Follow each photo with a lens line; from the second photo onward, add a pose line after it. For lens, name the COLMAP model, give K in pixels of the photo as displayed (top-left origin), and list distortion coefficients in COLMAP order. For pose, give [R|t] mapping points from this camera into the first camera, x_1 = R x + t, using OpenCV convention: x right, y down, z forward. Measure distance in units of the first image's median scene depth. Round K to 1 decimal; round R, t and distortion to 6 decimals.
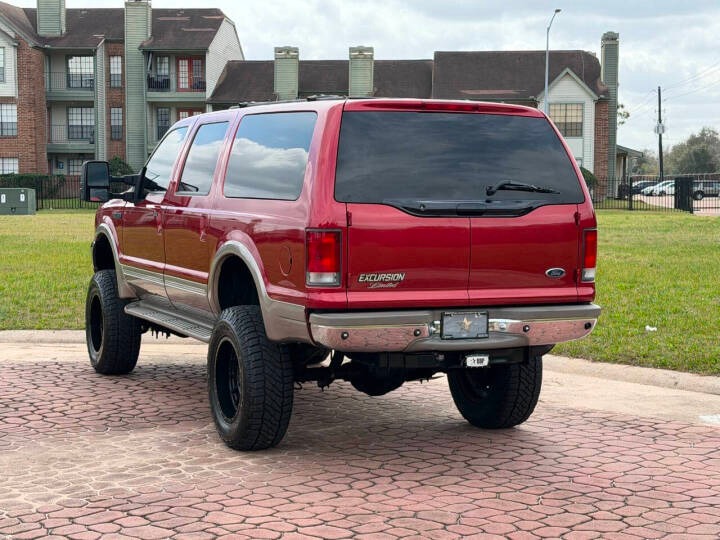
lens RADIAL K [[1313.6, 0, 360.0], [0, 1313.6, 270.0], [0, 0, 1]] dist [0.151284, 0.086810]
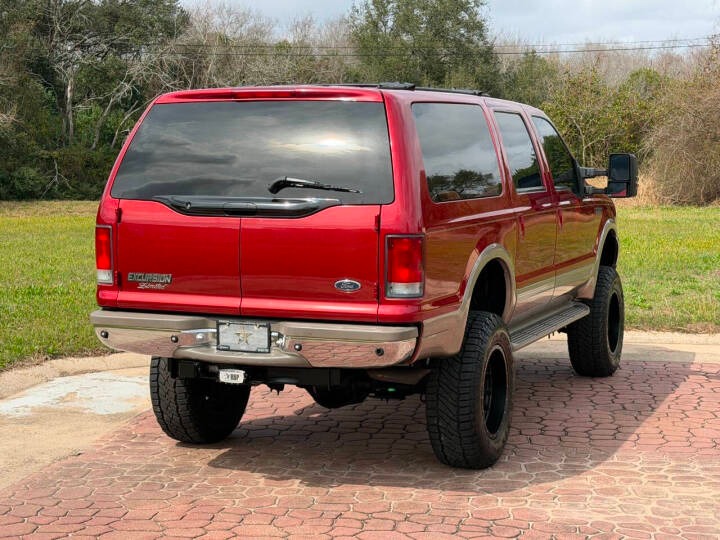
lens RADIAL K [[1313.6, 0, 360.0], [0, 1313.6, 270.0], [0, 0, 1]] dist [0.151284, 0.086810]
pose [[0.688279, 0.055612, -0.723312, 0.759648], [-0.045672, 0.998401, 0.033303, -0.036196], [0.724007, 0.010114, 0.689718, 0.418330]]
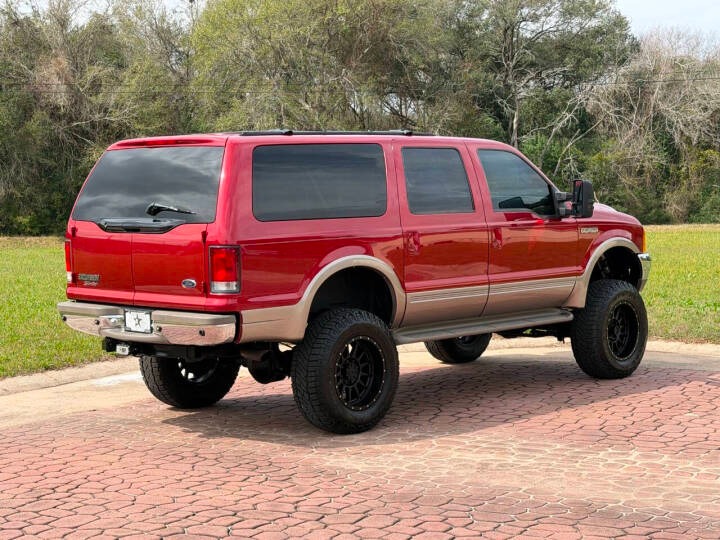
lens RADIAL K [[1313.6, 0, 360.0], [0, 1313.6, 270.0], [0, 0, 1]] dist [0.151284, 0.086810]
pose [[0.371689, 0.045777, -0.927228, 1.250032], [-0.045618, 0.998478, 0.031008, -0.051352], [0.927236, 0.030773, 0.373211, 0.706033]]
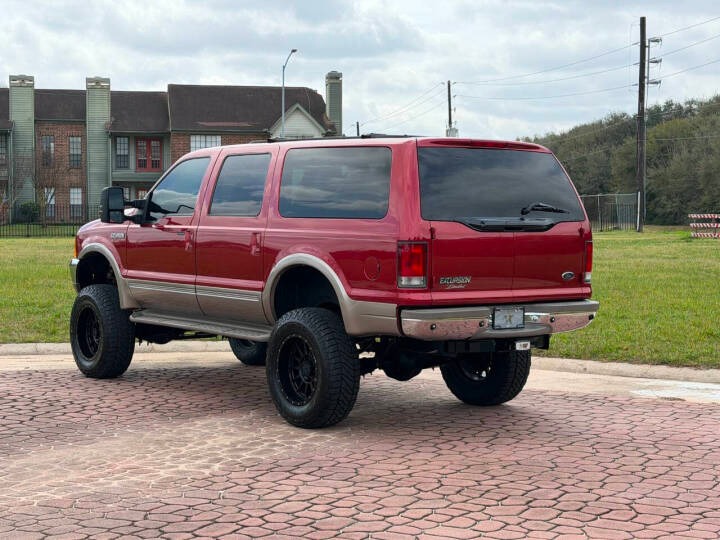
lens RADIAL K [[1267.3, 0, 360.0], [0, 1267.3, 270.0], [0, 0, 1]] dist [0.155703, -0.004116]
pose [[0.972454, -0.012914, 0.232737, -0.327438], [0.017388, 0.999701, -0.017183, 0.014141], [-0.232445, 0.020756, 0.972388, -0.140078]]
